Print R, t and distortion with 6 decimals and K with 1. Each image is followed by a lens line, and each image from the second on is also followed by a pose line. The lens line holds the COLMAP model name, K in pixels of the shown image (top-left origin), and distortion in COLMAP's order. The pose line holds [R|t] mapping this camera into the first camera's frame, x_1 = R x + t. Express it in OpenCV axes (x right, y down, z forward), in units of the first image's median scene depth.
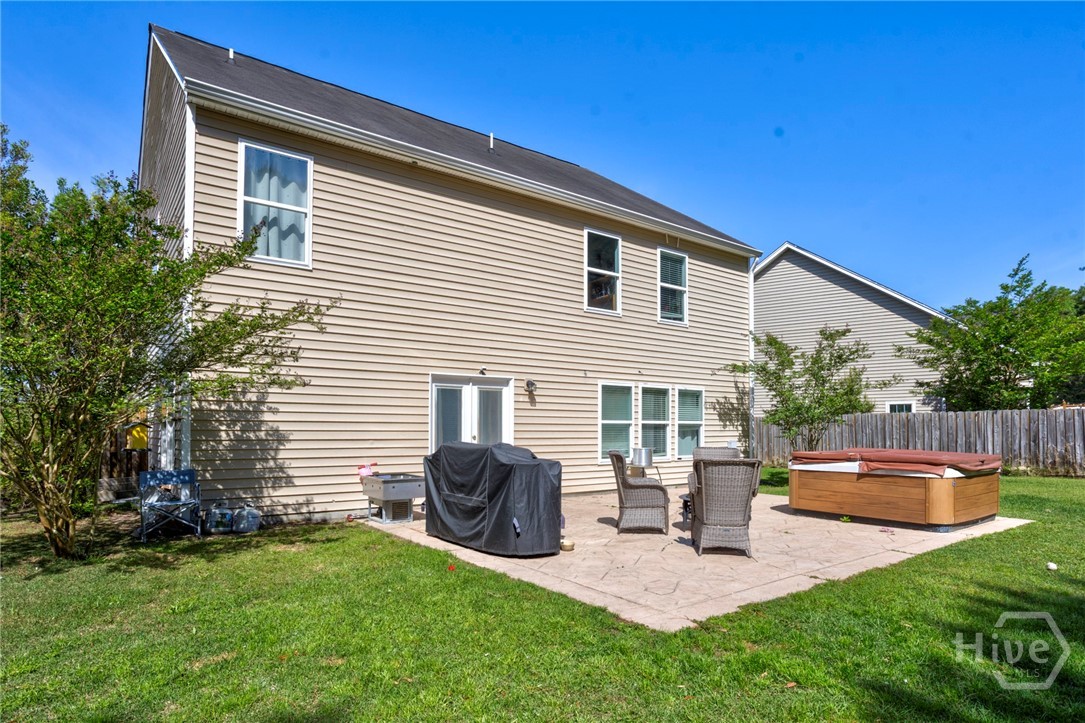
lens RADIAL K [[618.3, 0, 547.4], [0, 618.3, 419.2], [0, 0, 1]] dist [-0.027677, 0.001807]
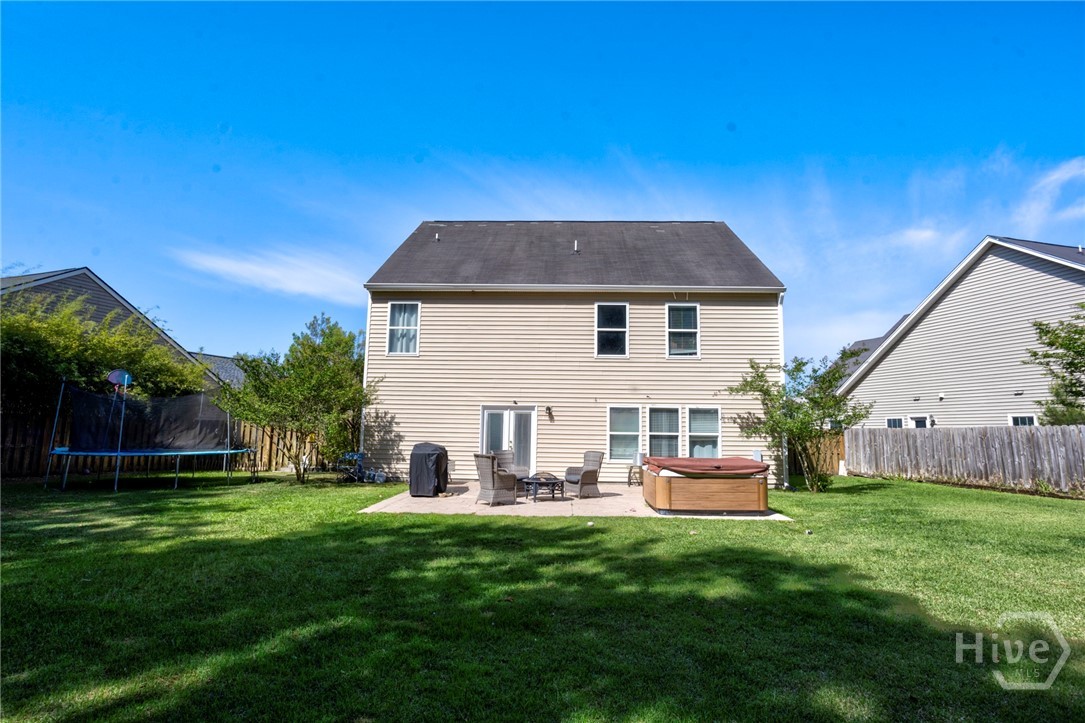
lens RADIAL K [[604.2, 0, 543.0], [0, 604.2, 360.8], [0, 0, 1]] dist [-0.008593, 0.002252]
pose [[0.768141, -0.063377, -0.637137, 0.841554], [-0.003921, 0.994605, -0.103661, -0.015737], [0.640269, 0.082124, 0.763748, -0.182609]]
